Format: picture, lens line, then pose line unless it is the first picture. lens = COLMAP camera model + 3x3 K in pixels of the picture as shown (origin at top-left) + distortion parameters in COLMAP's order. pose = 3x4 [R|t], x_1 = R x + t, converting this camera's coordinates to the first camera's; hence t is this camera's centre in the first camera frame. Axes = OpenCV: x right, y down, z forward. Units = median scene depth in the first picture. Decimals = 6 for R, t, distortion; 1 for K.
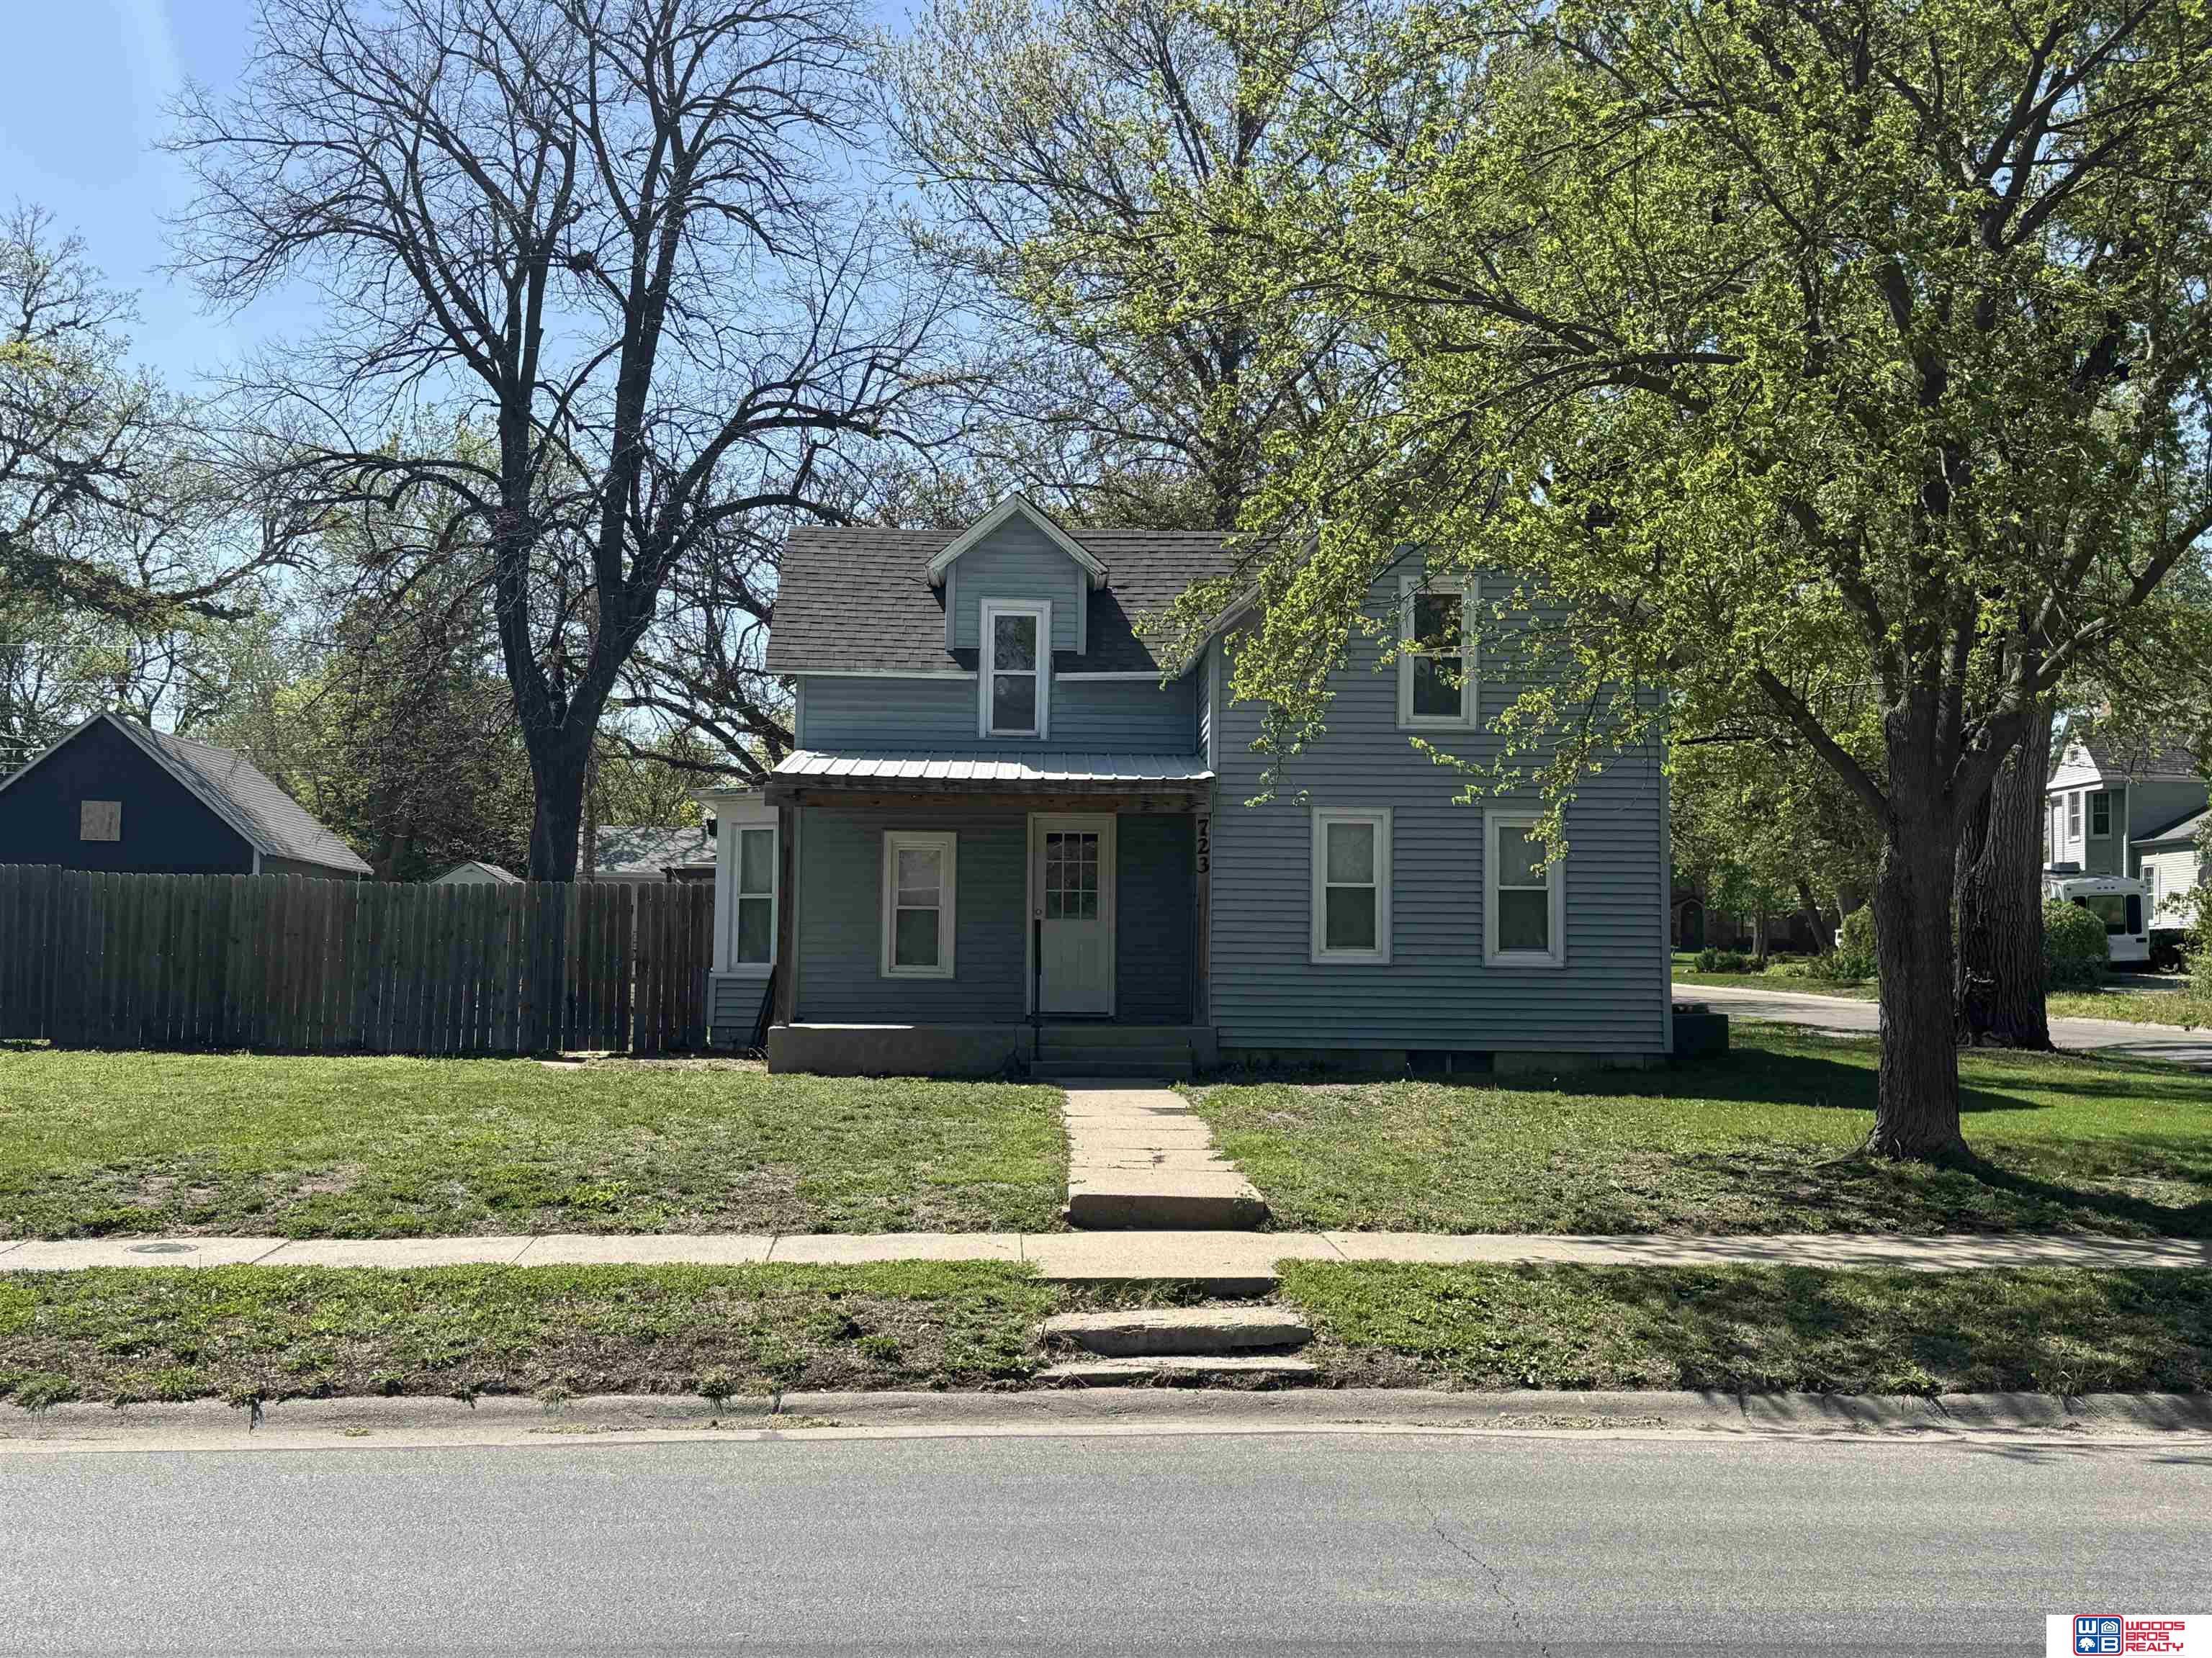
lens RADIAL K [[2393.1, 0, 1097.9], [0, 2393.1, 817.1], [0, 0, 1]] dist [0.091315, 0.000000]
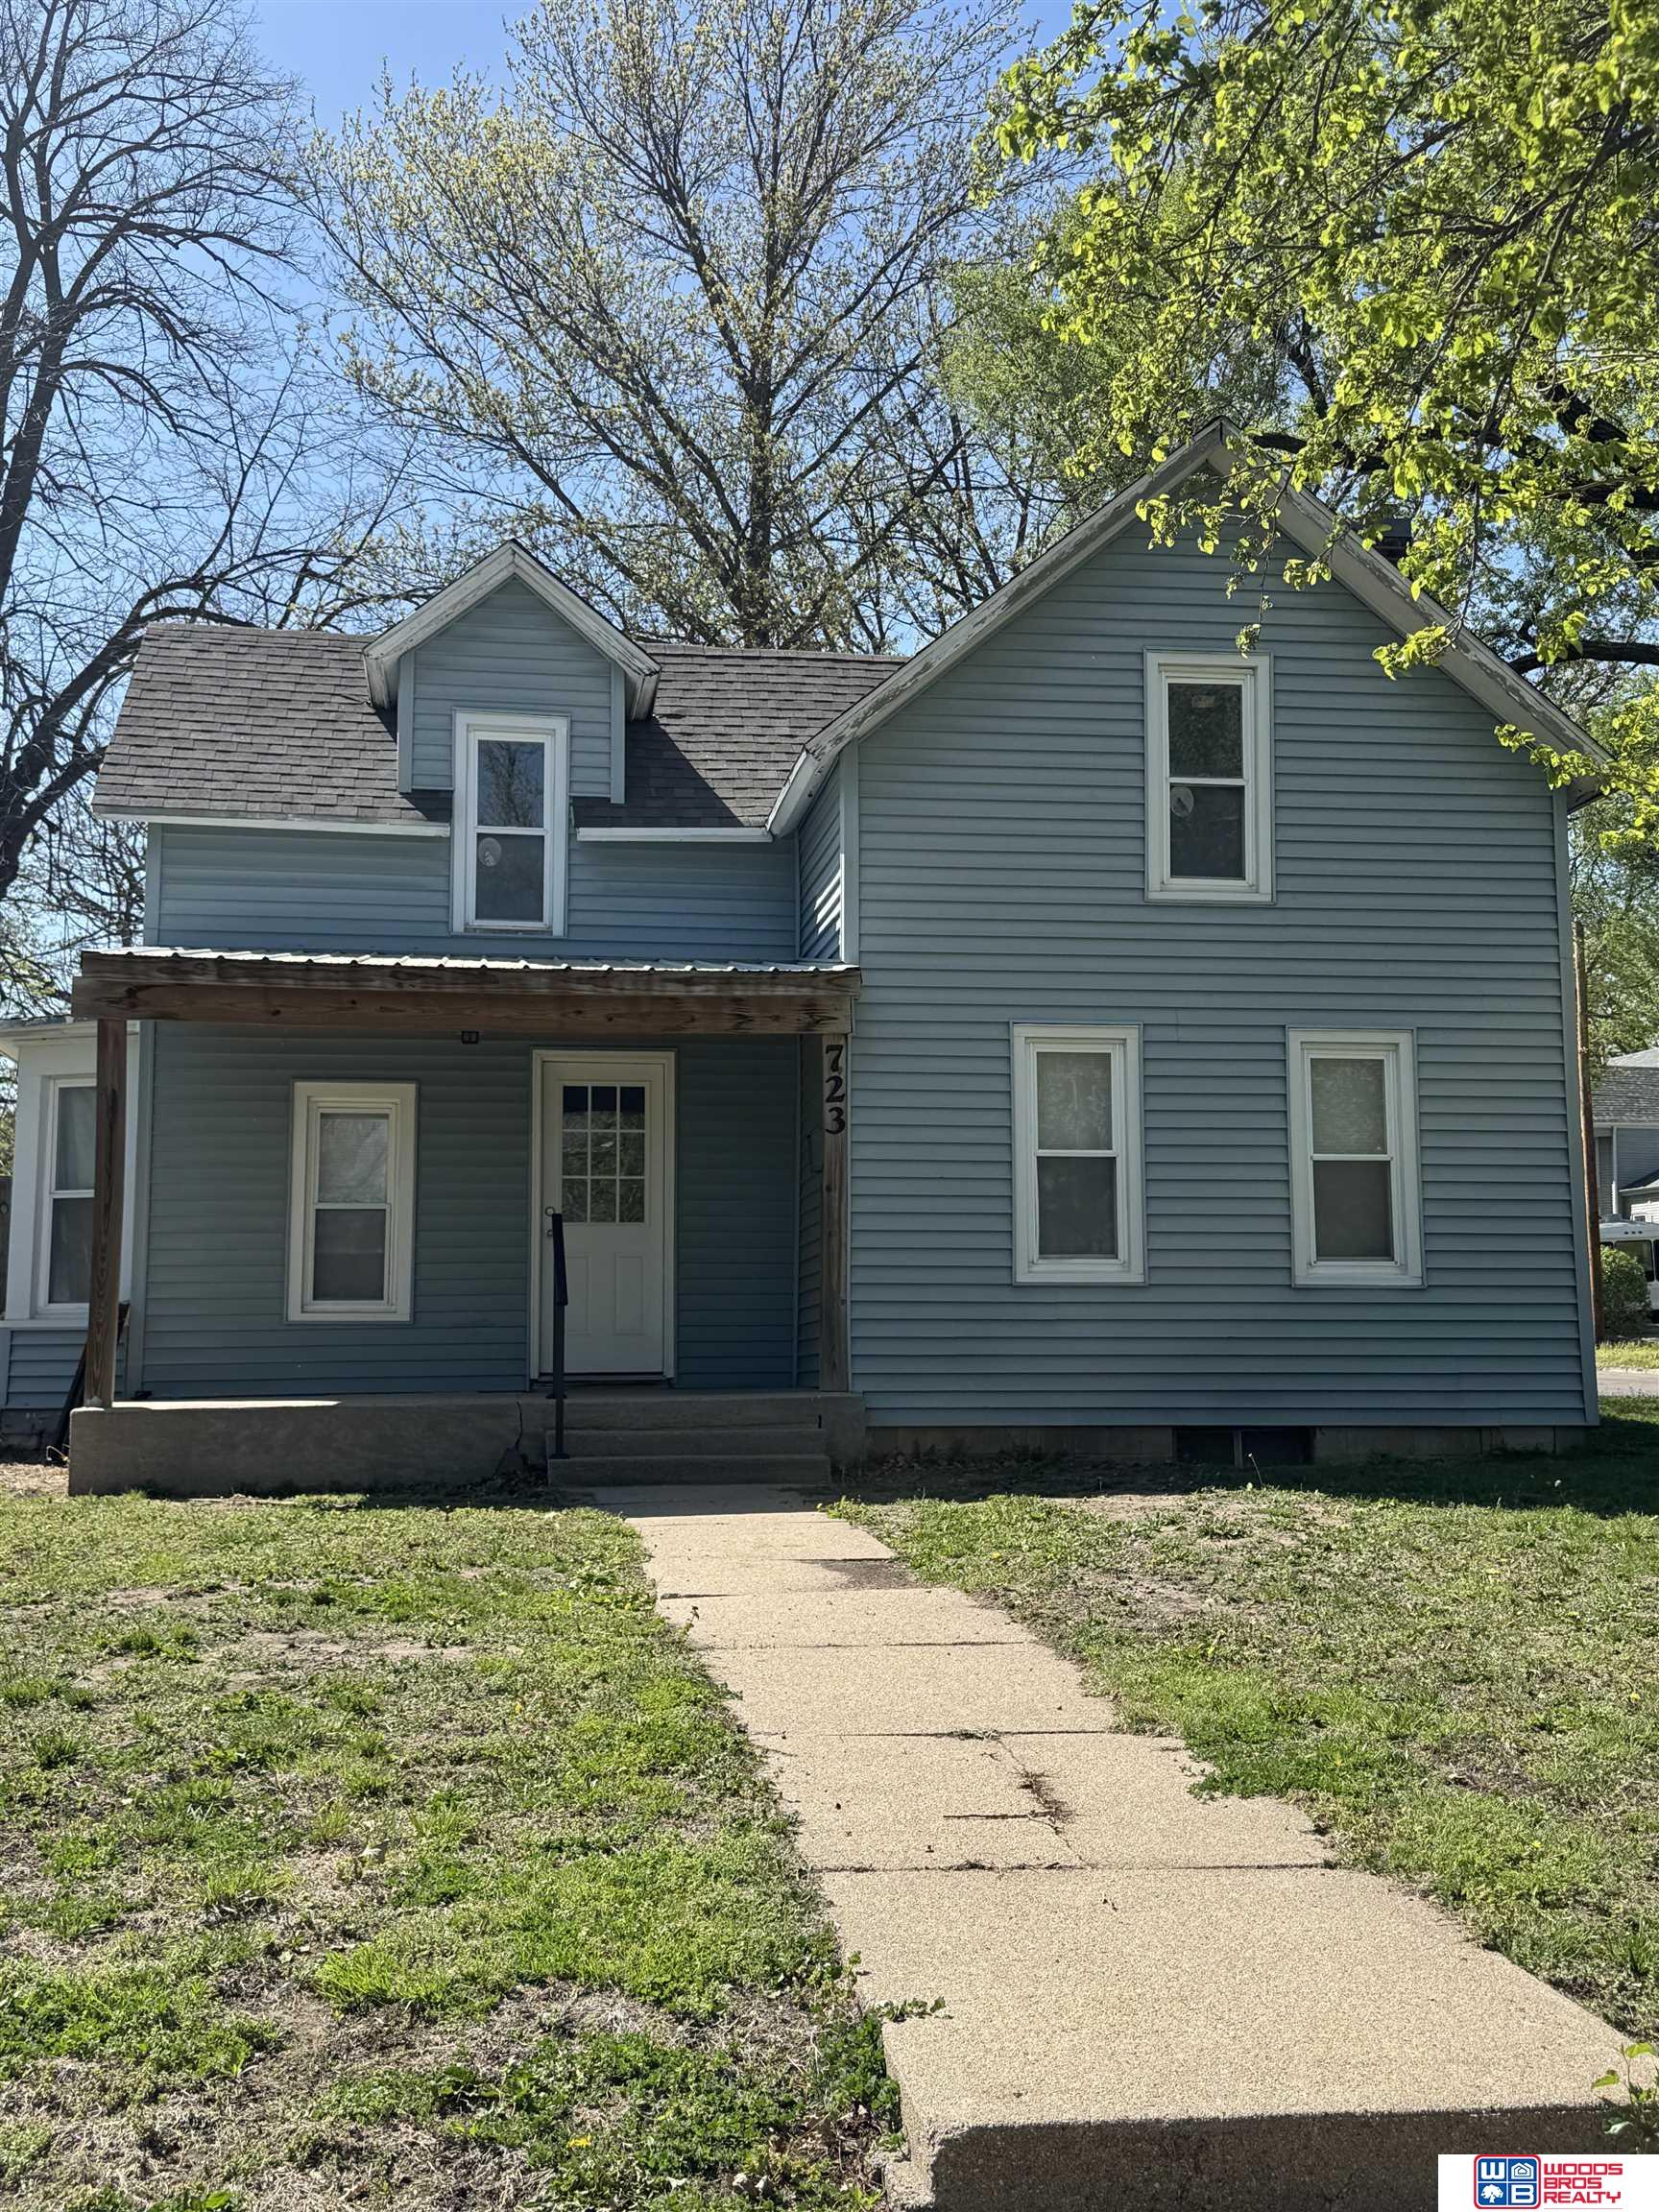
lens RADIAL K [[2393.3, 0, 841.3], [0, 2393.3, 1060.5], [0, 0, 1]] dist [0.091315, 0.000000]
pose [[0.992825, 0.000095, 0.119575, -0.023915], [0.005951, 0.998721, -0.050202, 0.032120], [-0.119427, 0.050553, 0.991555, 0.371879]]
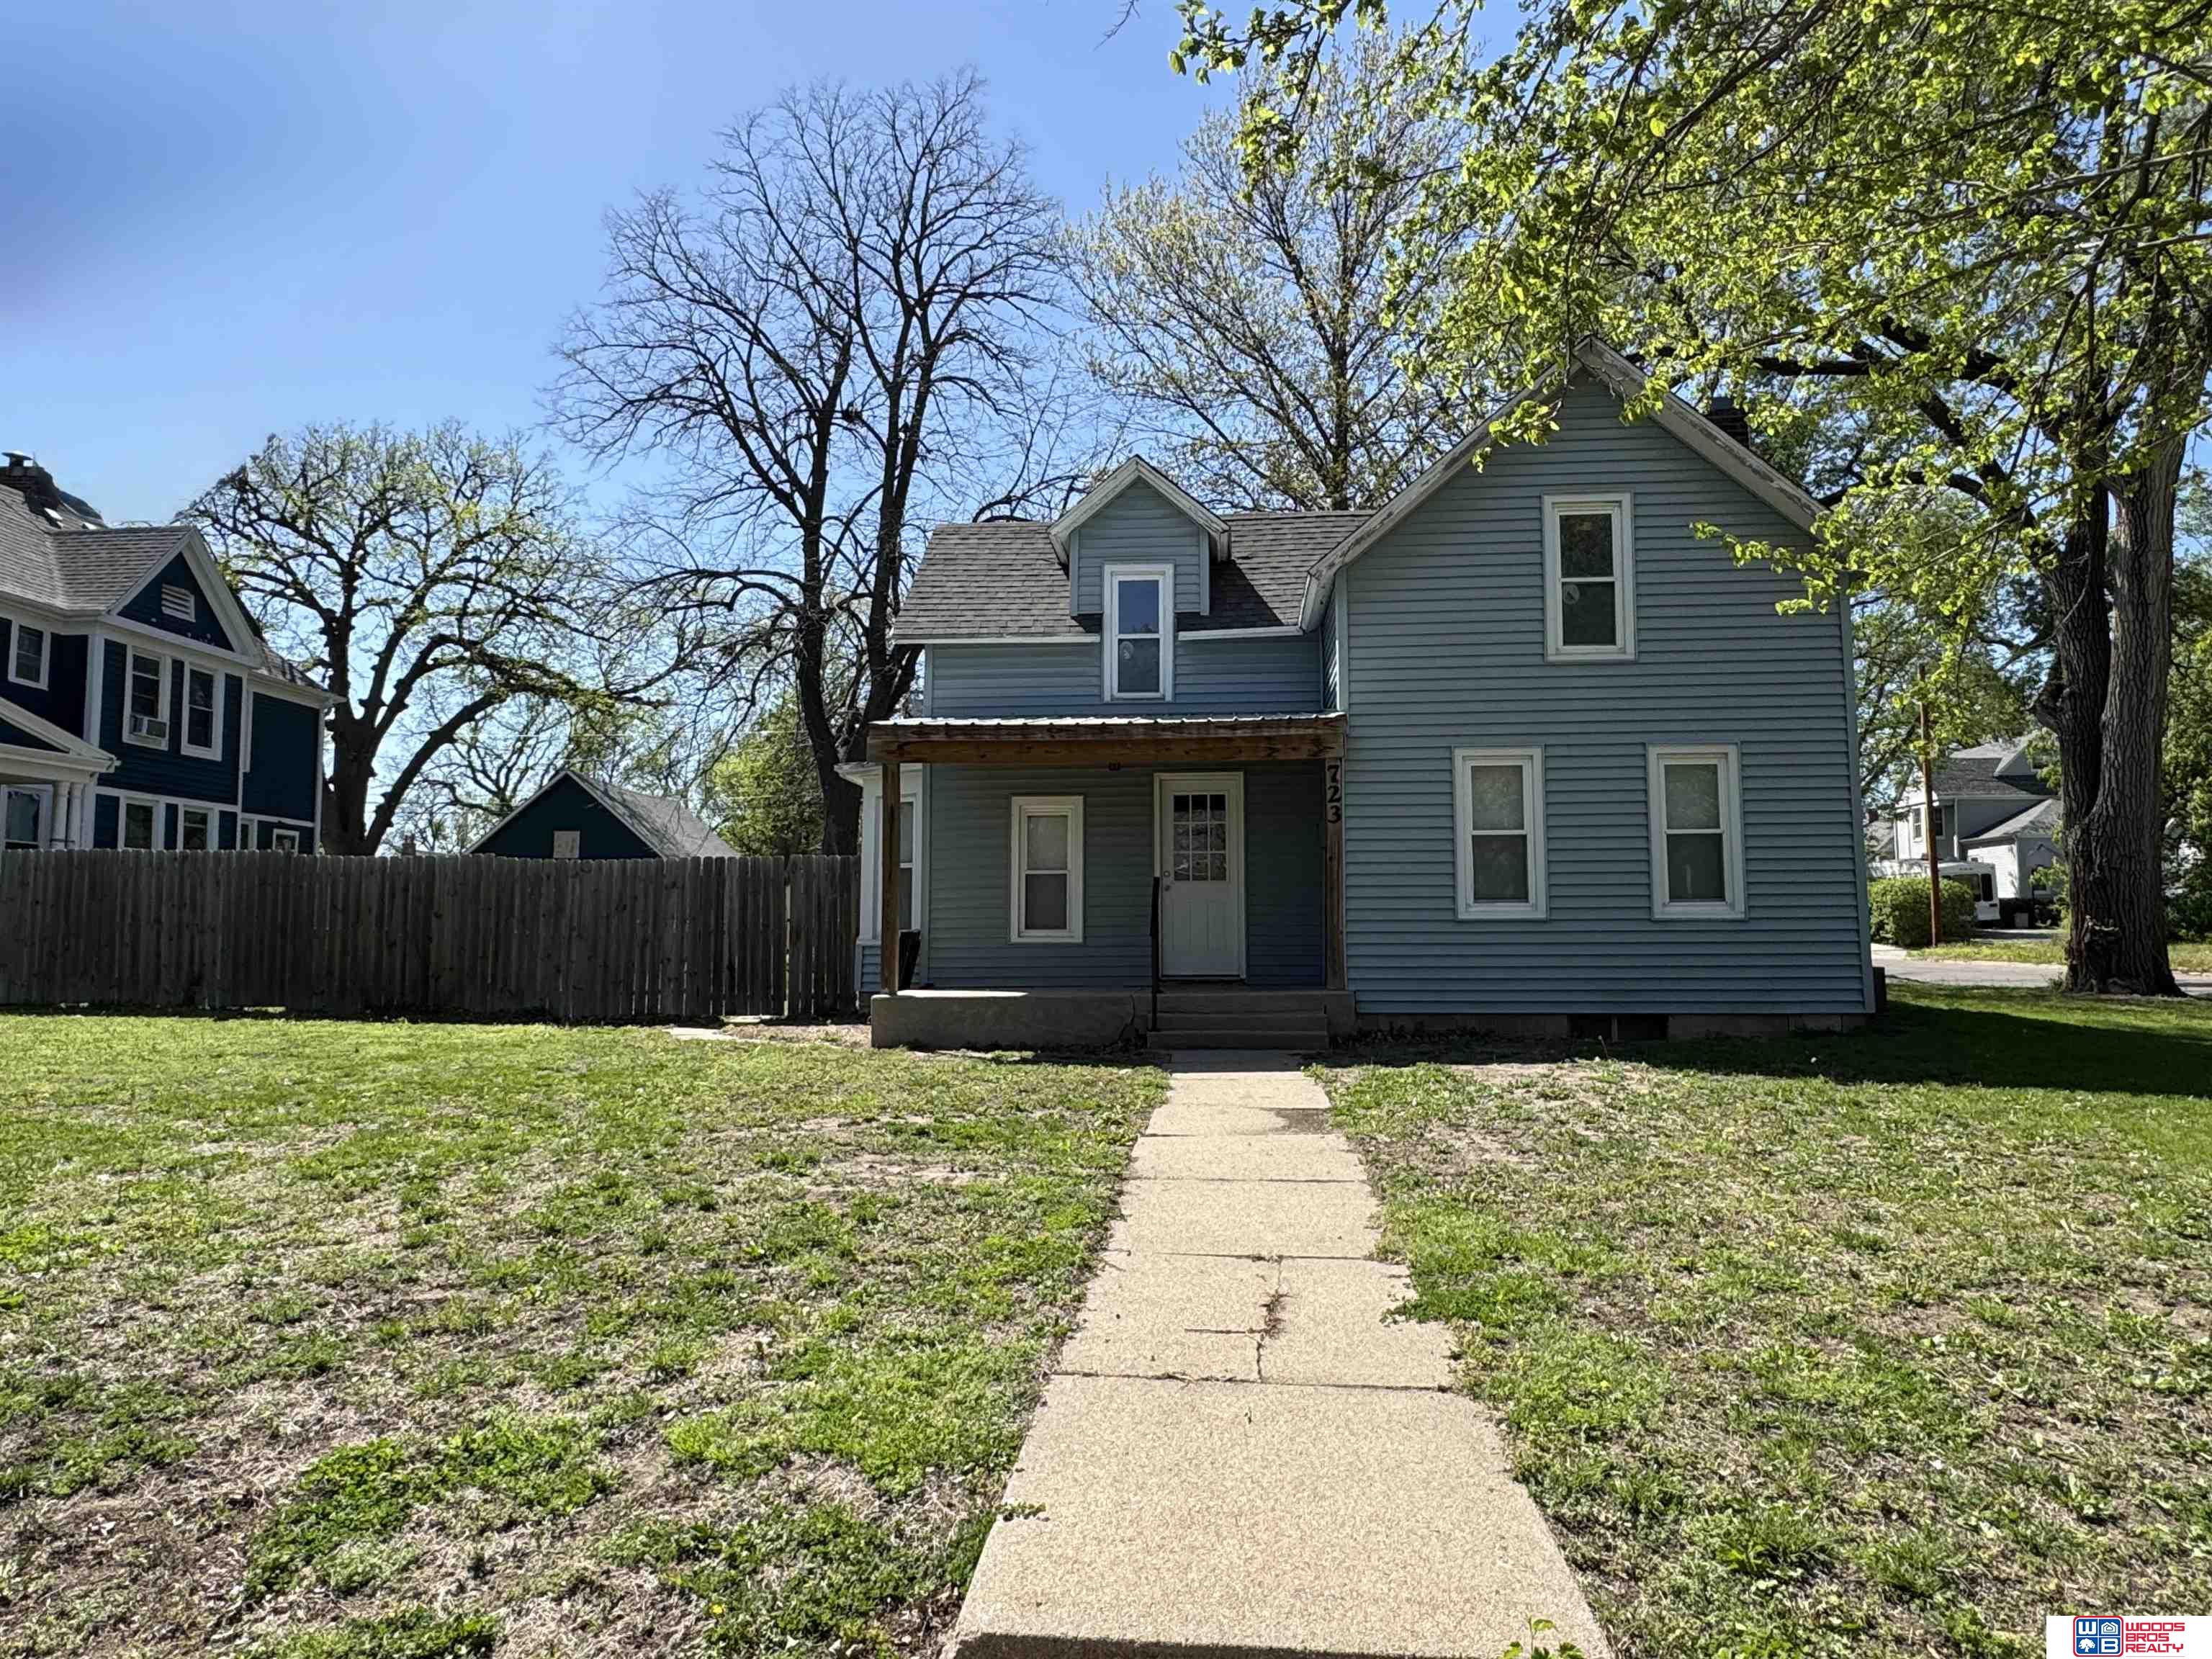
lens RADIAL K [[1445.6, 0, 1105.9], [0, 1445.6, 821.0], [0, 0, 1]] dist [-0.000228, 0.002660]
pose [[0.994003, -0.024276, -0.106627, 0.014186], [0.022126, 0.999528, -0.021297, 0.029668], [0.107094, 0.018810, 0.994071, 0.401271]]
